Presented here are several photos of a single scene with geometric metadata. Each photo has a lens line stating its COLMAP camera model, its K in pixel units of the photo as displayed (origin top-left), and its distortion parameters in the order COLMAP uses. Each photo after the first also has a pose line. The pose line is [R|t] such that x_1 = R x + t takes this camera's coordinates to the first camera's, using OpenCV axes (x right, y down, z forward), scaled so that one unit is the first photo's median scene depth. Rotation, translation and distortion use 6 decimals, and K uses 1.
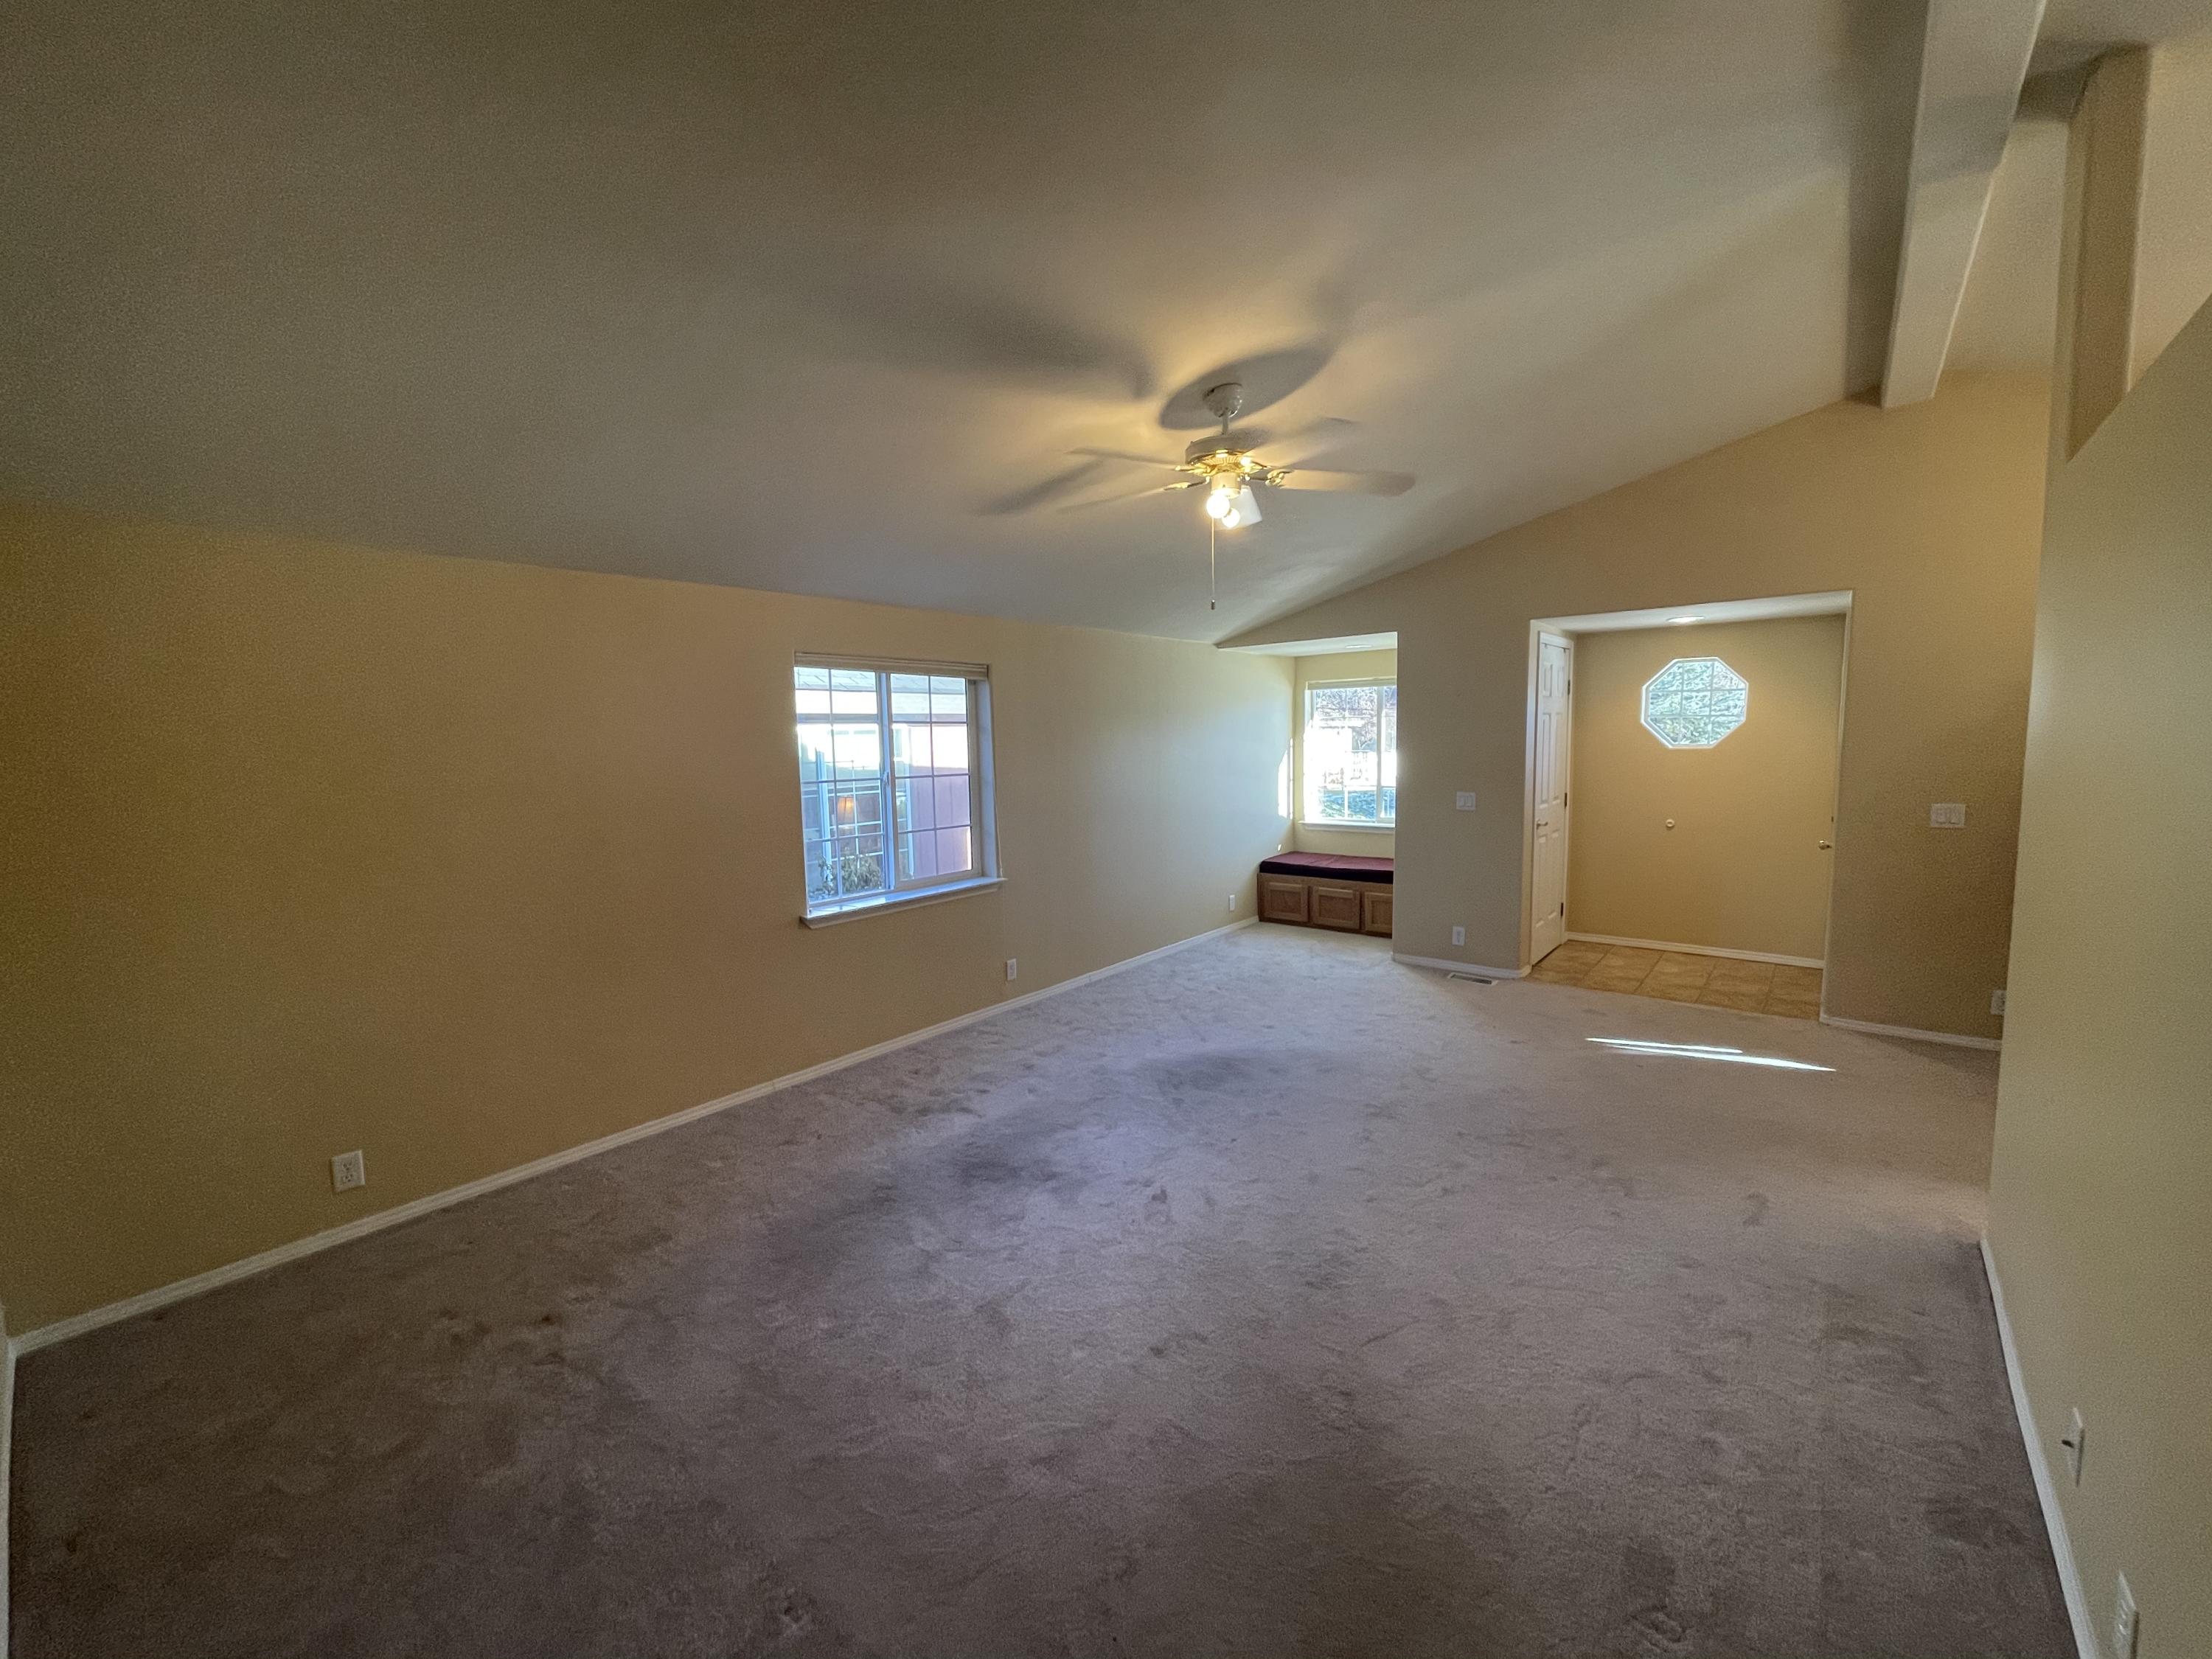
lens RADIAL K [[895.7, 0, 1100.4], [0, 895.7, 819.5], [0, 0, 1]] dist [0.000820, 0.000215]
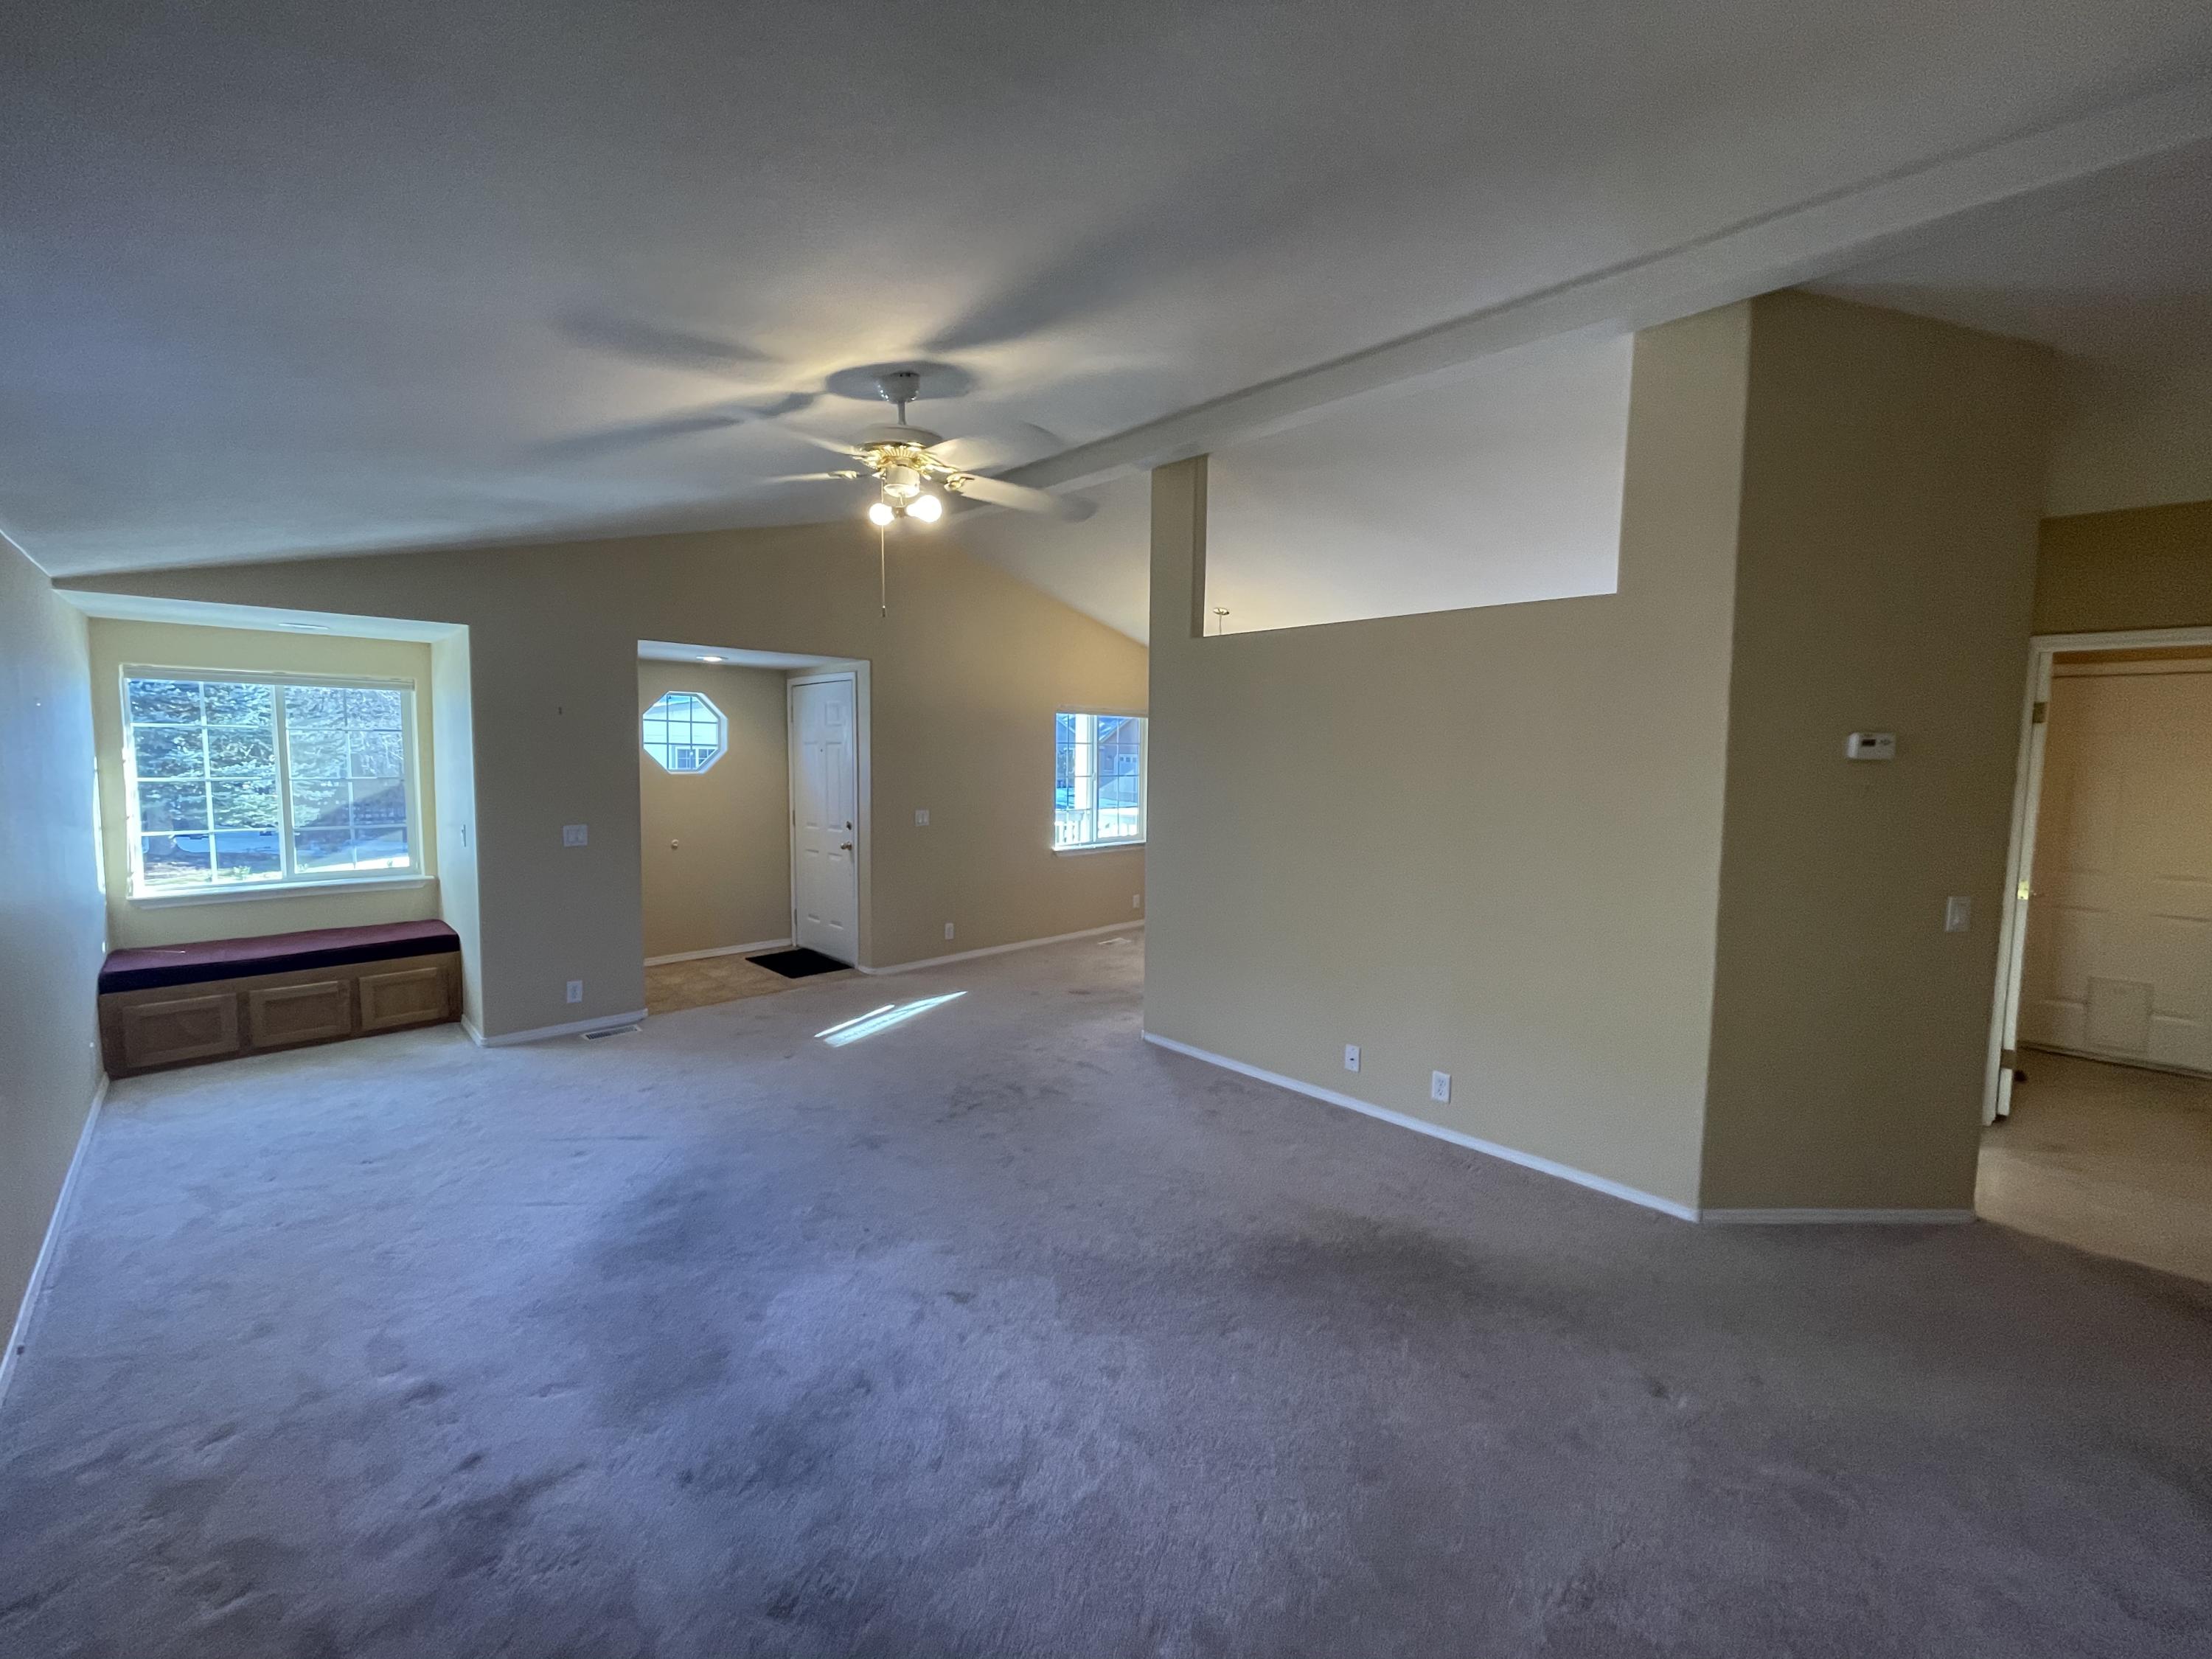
lens RADIAL K [[895.7, 0, 1100.4], [0, 895.7, 819.5], [0, 0, 1]] dist [0.000820, 0.000215]
pose [[0.106456, -0.054209, 0.992839, -0.449959], [0.079622, 0.995771, 0.045831, -0.039072], [-0.991124, 0.074173, 0.110322, 0.443334]]
